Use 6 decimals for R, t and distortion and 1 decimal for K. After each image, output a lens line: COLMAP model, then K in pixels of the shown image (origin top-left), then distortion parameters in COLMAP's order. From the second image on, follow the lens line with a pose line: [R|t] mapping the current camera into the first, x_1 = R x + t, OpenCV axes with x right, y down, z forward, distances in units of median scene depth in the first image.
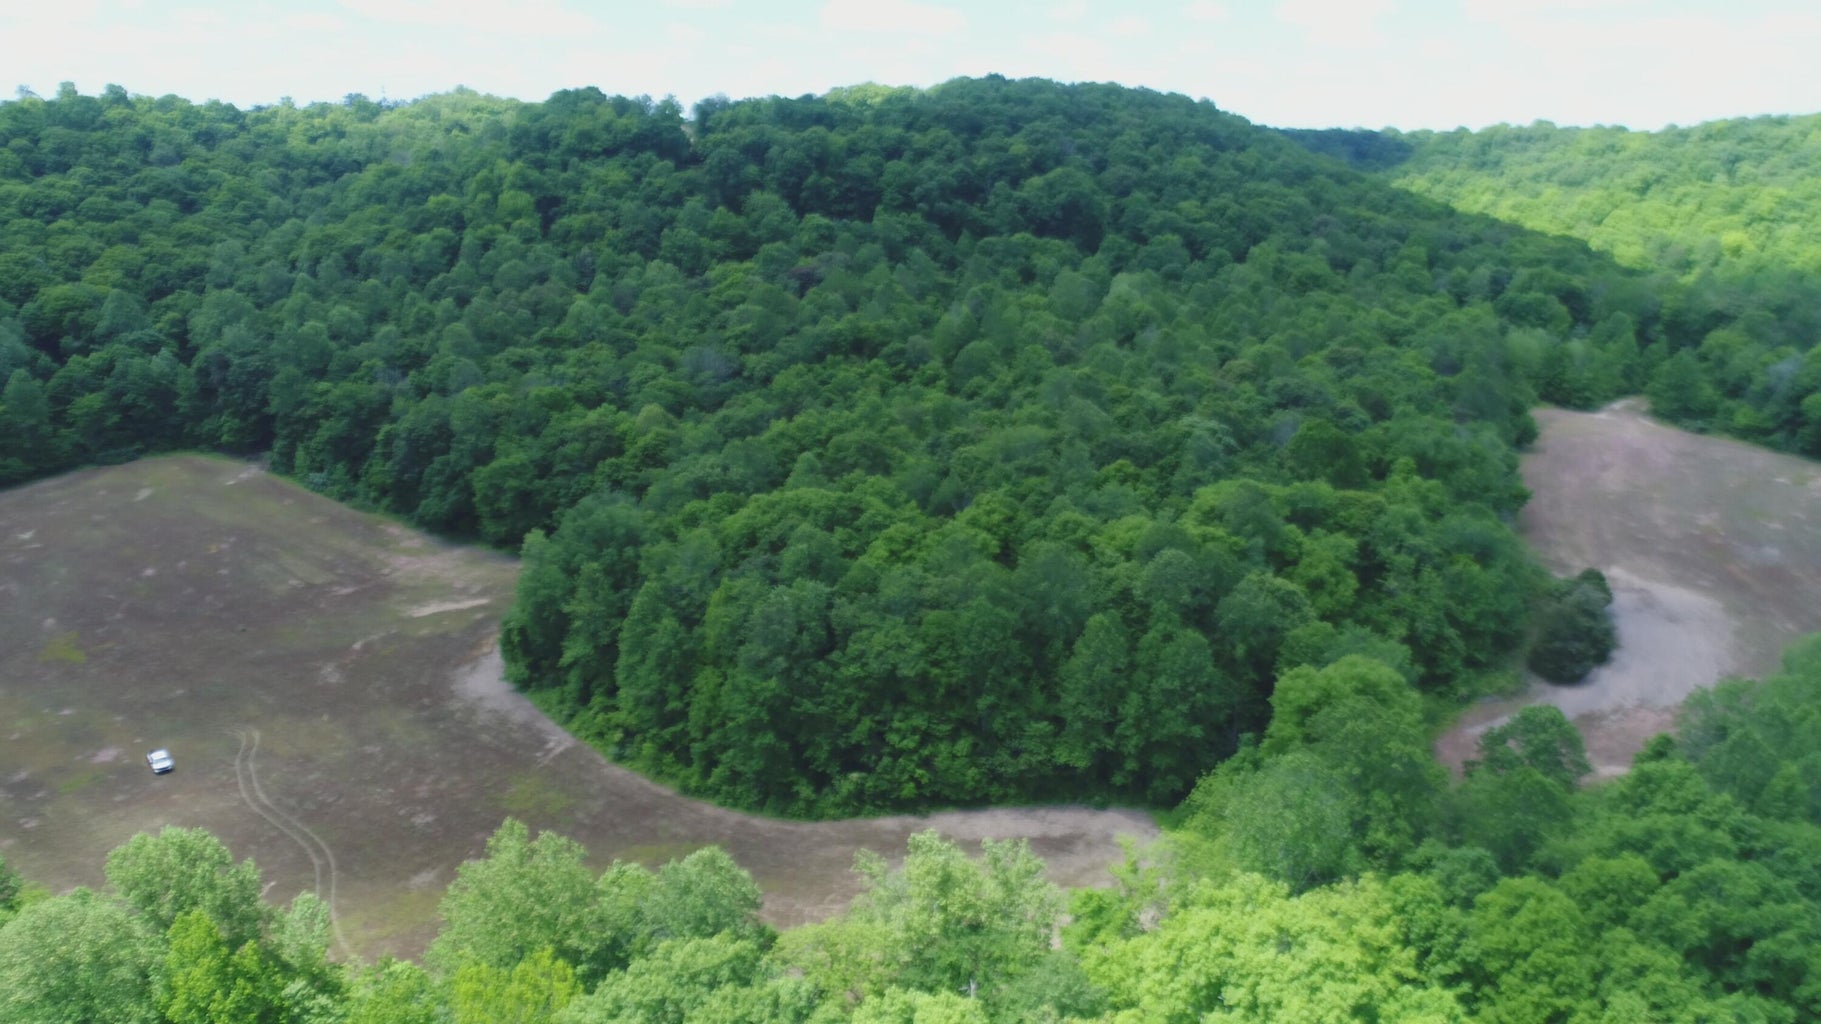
lens RADIAL K [[1274.1, 0, 913.9], [0, 1274.1, 516.5], [0, 0, 1]] dist [0.000401, 0.001039]
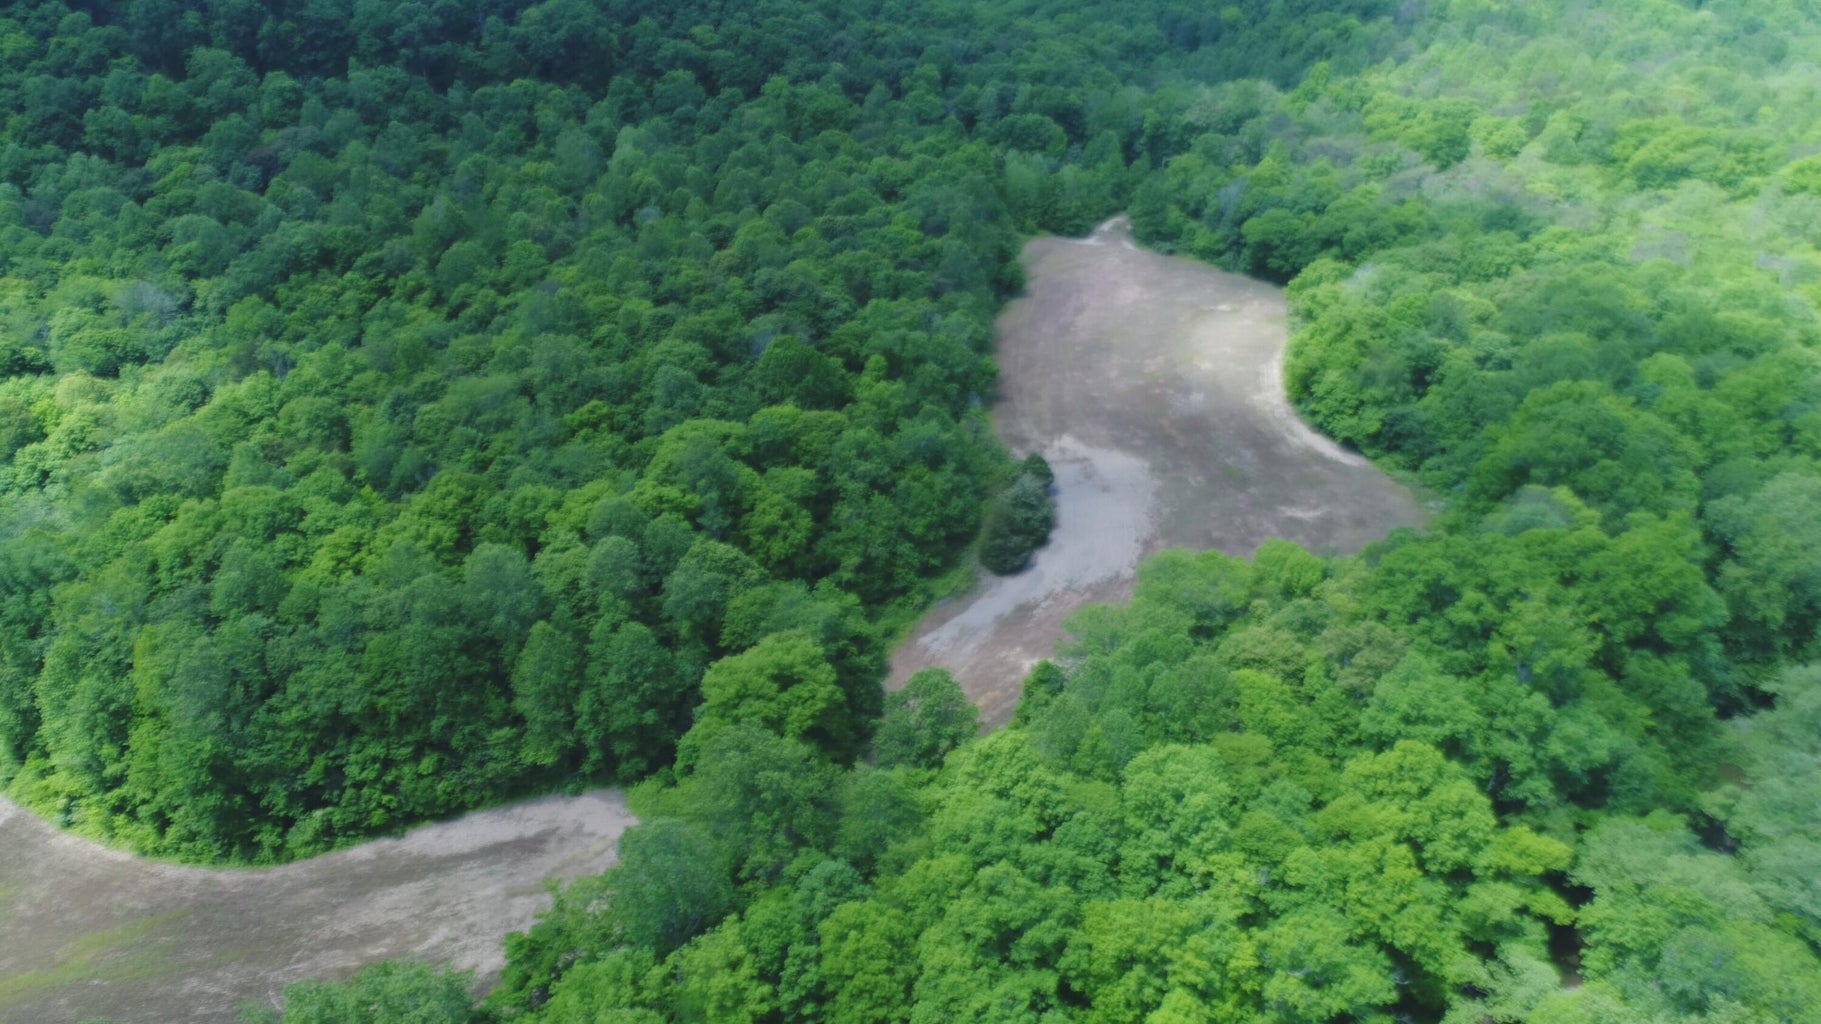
lens RADIAL K [[1274.1, 0, 905.3], [0, 1274.1, 531.6], [0, 0, 1]] dist [0.000401, 0.001039]
pose [[0.955842, -0.157303, 0.248237, 0.152237], [0.106153, 0.972462, 0.207484, -0.142910], [-0.274039, -0.171971, 0.946218, -0.020234]]
